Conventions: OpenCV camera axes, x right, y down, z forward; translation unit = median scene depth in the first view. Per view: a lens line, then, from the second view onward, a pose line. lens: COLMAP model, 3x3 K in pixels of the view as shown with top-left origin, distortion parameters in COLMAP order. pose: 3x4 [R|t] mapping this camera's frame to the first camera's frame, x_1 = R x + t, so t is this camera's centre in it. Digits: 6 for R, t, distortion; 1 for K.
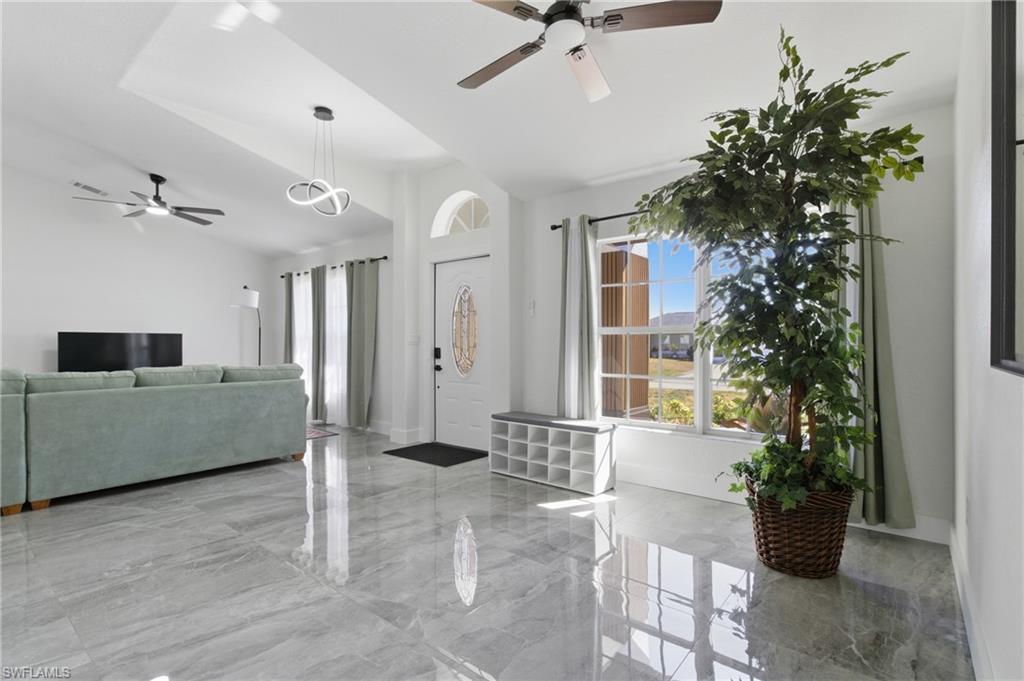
lens RADIAL K [[478.4, 0, 504.7], [0, 478.4, 343.1], [0, 0, 1]] dist [0.001348, -0.000614]
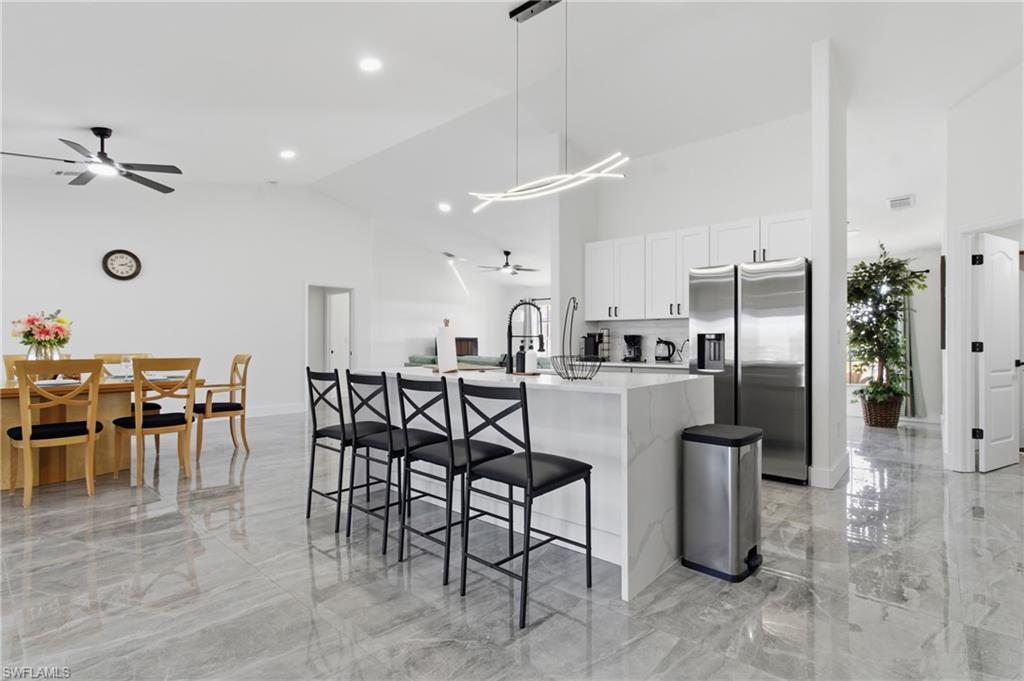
lens RADIAL K [[478.4, 0, 521.4], [0, 478.4, 337.1], [0, 0, 1]] dist [0.001348, -0.000614]
pose [[0.999848, -0.001526, -0.017348, -1.422061], [0.001463, 0.999992, -0.003594, -0.030924], [0.017353, 0.003568, 0.999843, -1.800311]]
